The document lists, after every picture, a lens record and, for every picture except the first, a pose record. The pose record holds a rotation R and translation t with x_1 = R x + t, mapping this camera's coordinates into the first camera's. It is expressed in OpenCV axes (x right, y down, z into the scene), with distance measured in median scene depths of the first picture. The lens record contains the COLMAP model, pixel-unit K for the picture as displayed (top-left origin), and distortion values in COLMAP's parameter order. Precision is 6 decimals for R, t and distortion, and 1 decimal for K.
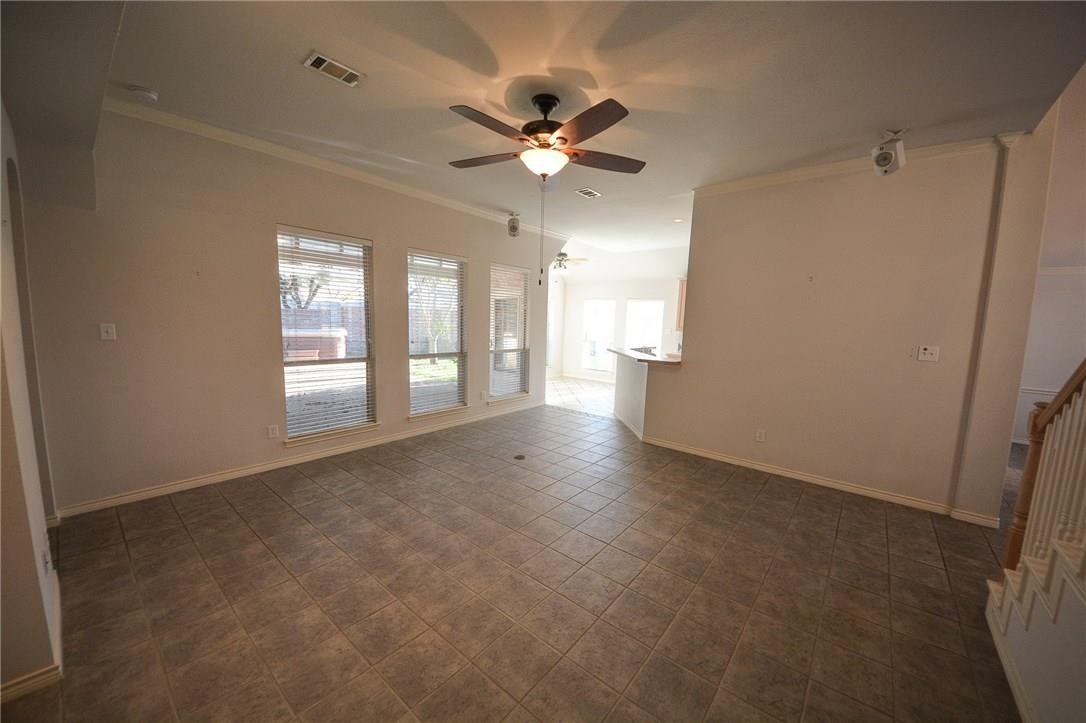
lens RADIAL K [[392.0, 0, 554.5], [0, 392.0, 364.4], [0, 0, 1]] dist [0.020313, -0.017254]
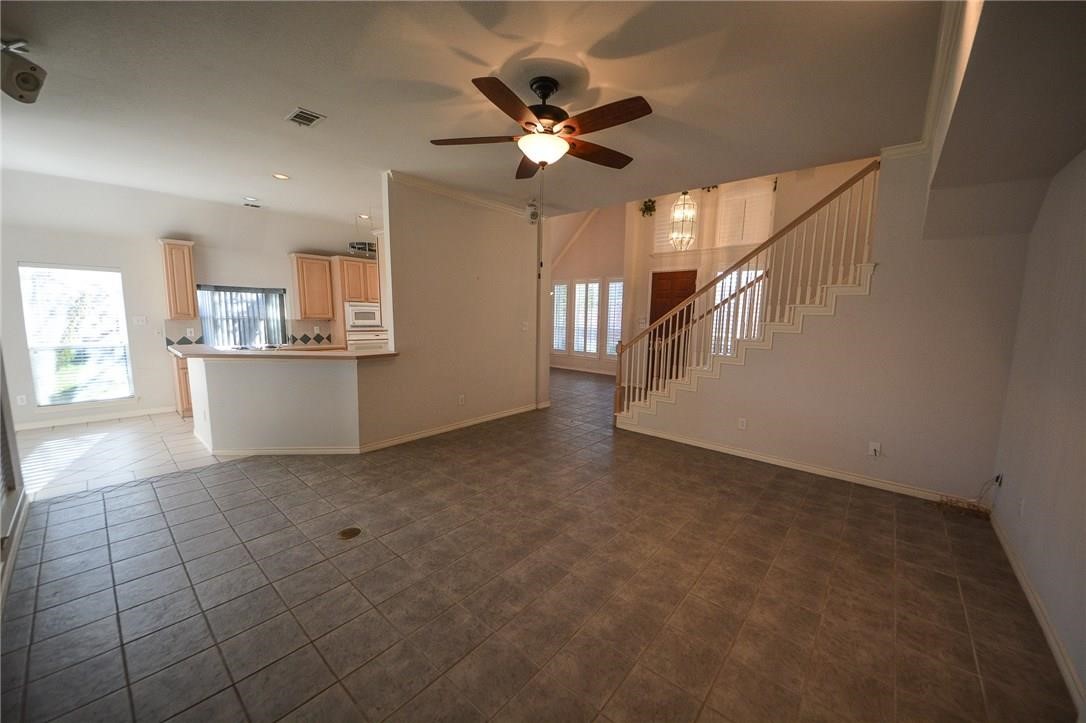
lens RADIAL K [[392.0, 0, 554.5], [0, 392.0, 364.4], [0, 0, 1]] dist [0.020313, -0.017254]
pose [[0.017821, -0.159512, 0.987035, -1.051512], [0.100868, 0.982442, 0.156949, -0.150080], [-0.994740, 0.096763, 0.033598, 0.995606]]
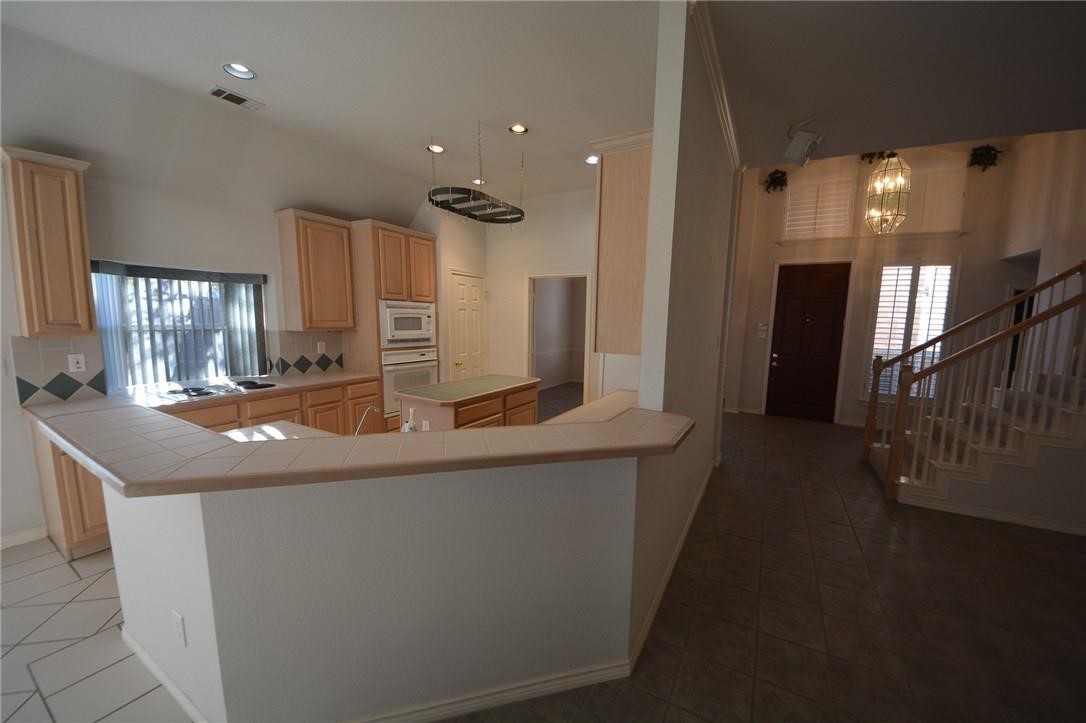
lens RADIAL K [[397.0, 0, 543.0], [0, 397.0, 361.5], [0, 0, 1]] dist [0.000554, -0.003310]
pose [[-0.168737, -0.151970, 0.973875, -0.101651], [0.088252, 0.981745, 0.168489, -0.252879], [-0.981702, 0.114377, -0.152245, 2.028565]]
